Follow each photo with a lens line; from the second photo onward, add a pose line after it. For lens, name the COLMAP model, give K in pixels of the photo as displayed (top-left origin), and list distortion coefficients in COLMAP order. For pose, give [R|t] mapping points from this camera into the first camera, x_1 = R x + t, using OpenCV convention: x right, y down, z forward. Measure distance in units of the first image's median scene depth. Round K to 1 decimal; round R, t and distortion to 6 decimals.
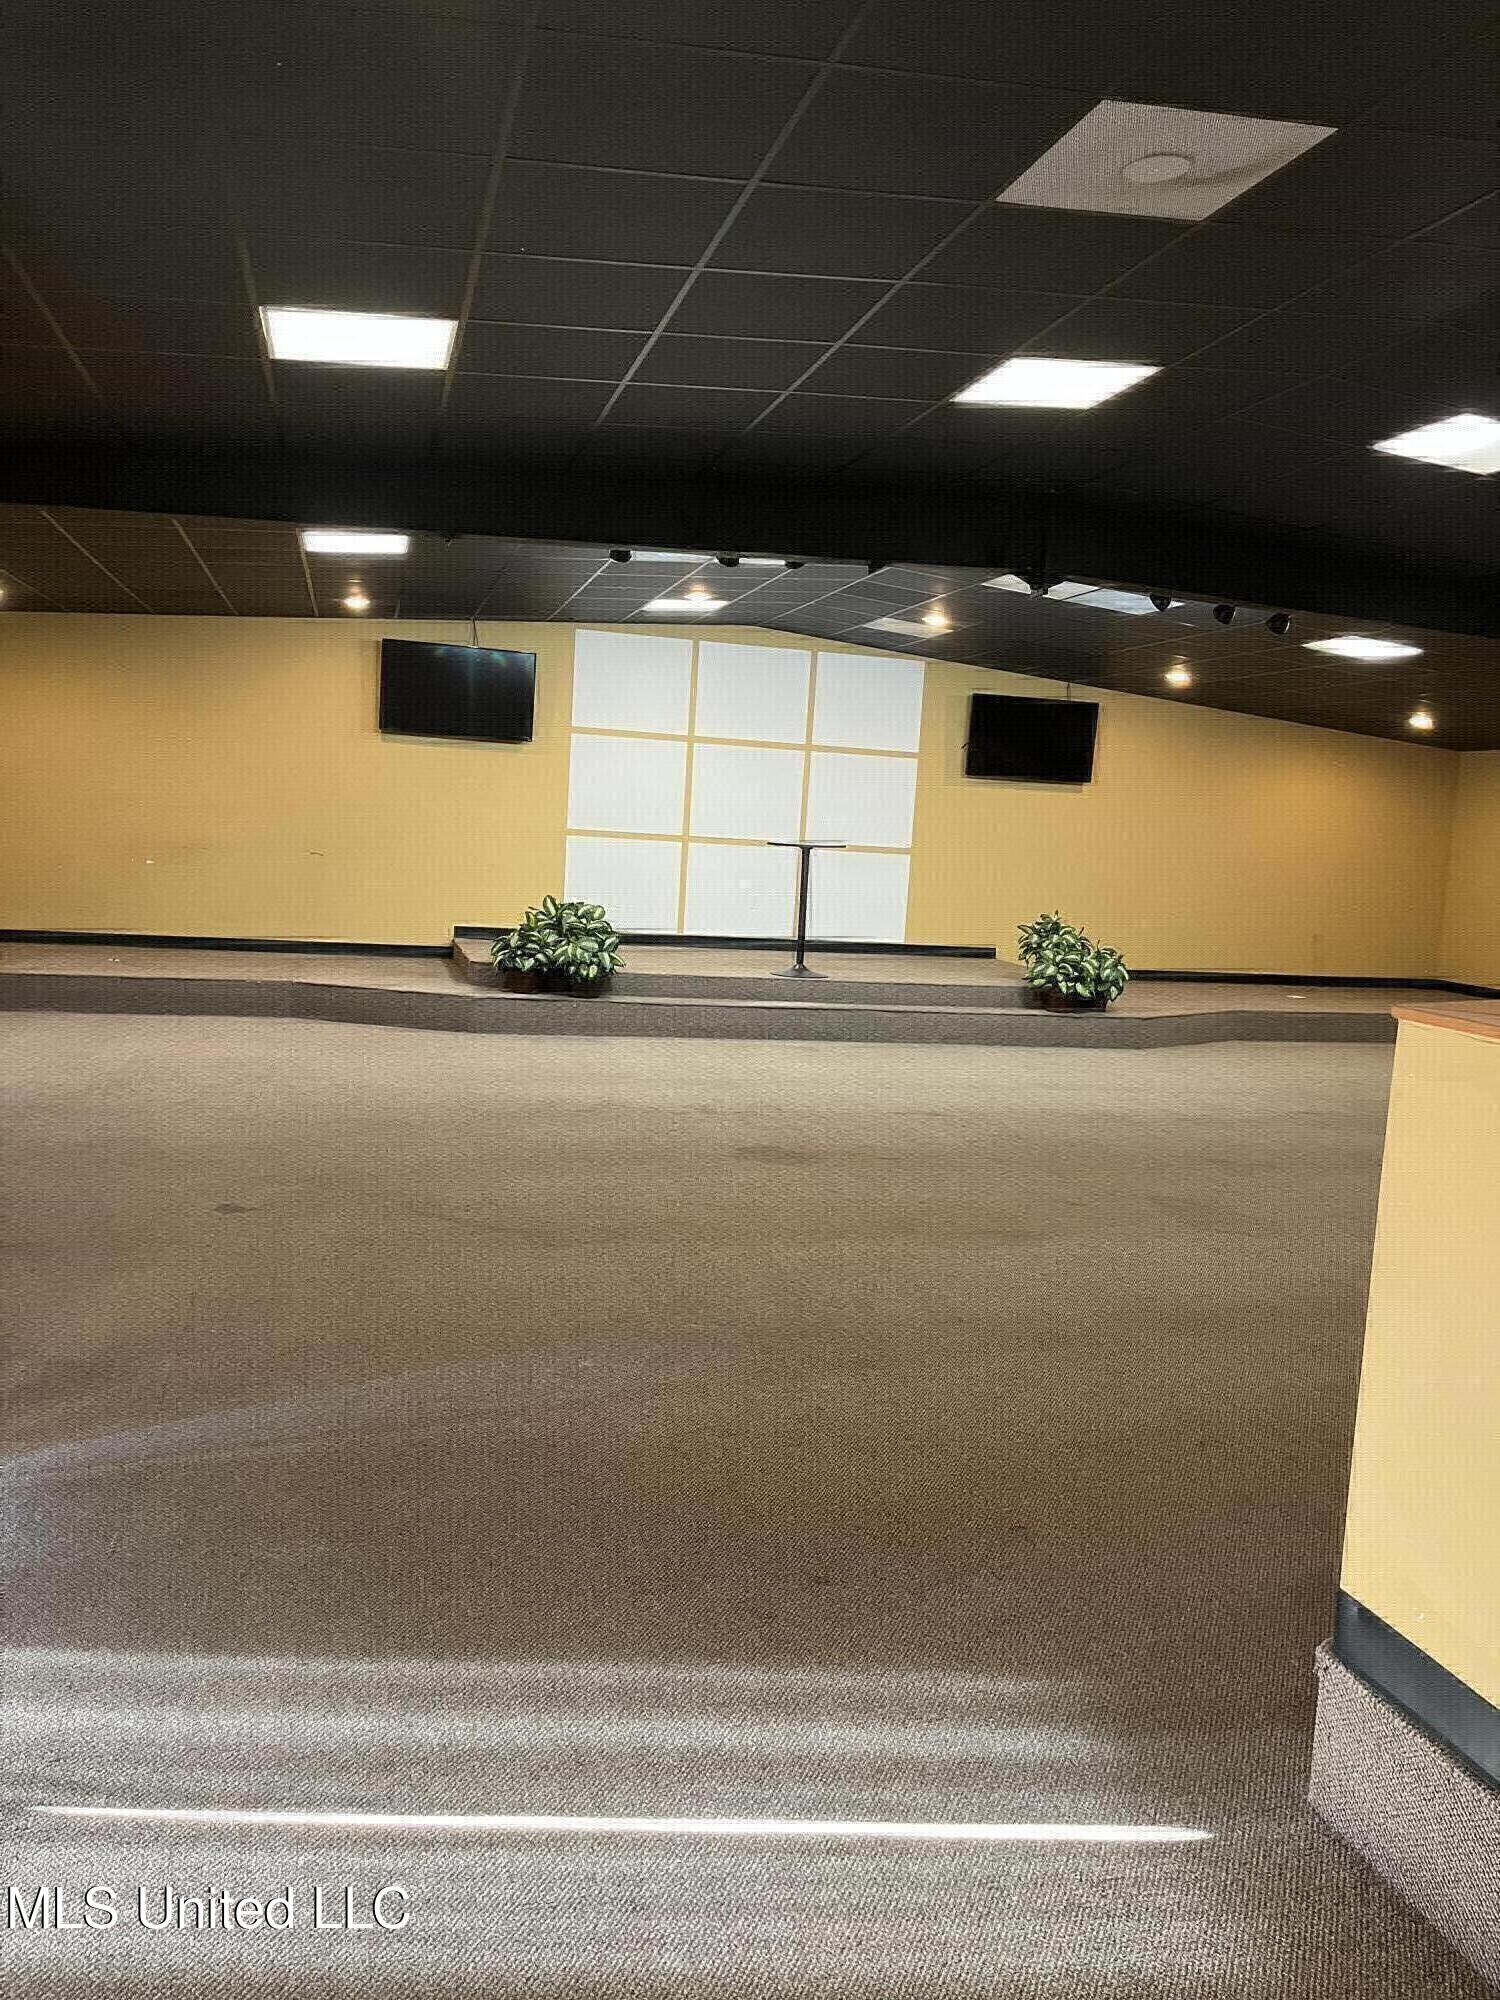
lens RADIAL K [[1495.7, 0, 750.0], [0, 1495.7, 1000.0], [0, 0, 1]] dist [0.058664, -0.080582]
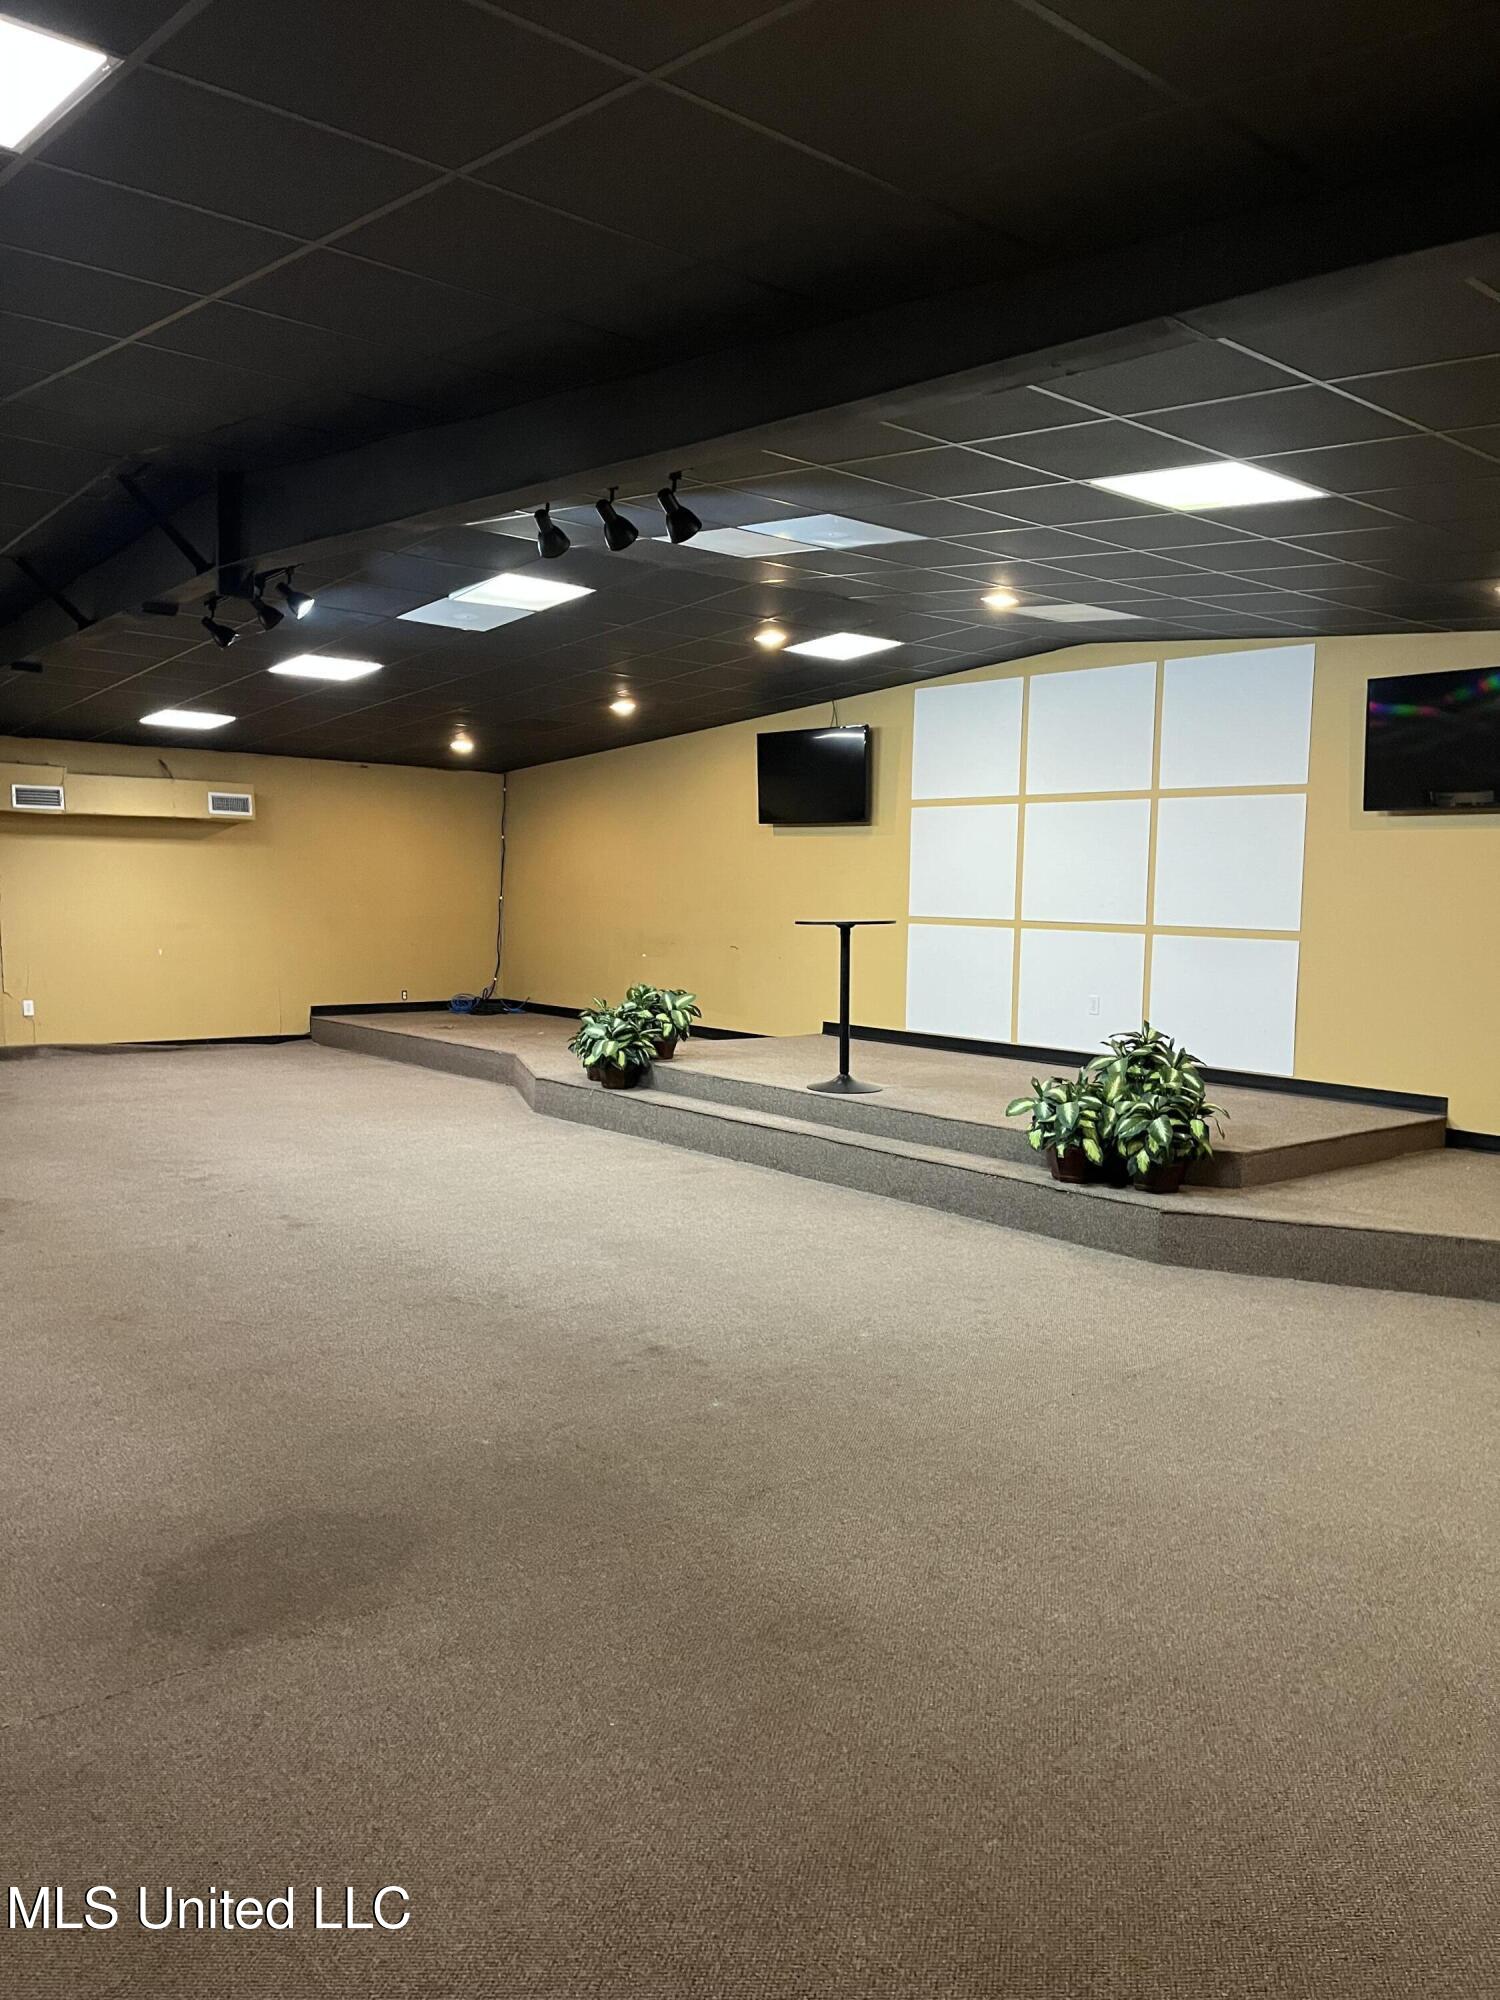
lens RADIAL K [[1495.7, 0, 750.0], [0, 1495.7, 1000.0], [0, 0, 1]] dist [0.058664, -0.080582]
pose [[0.430803, 0.017982, -0.902267, 0.632596], [-0.100050, 0.994590, -0.027948, -0.031778], [0.896883, 0.102312, 0.430271, 0.546762]]
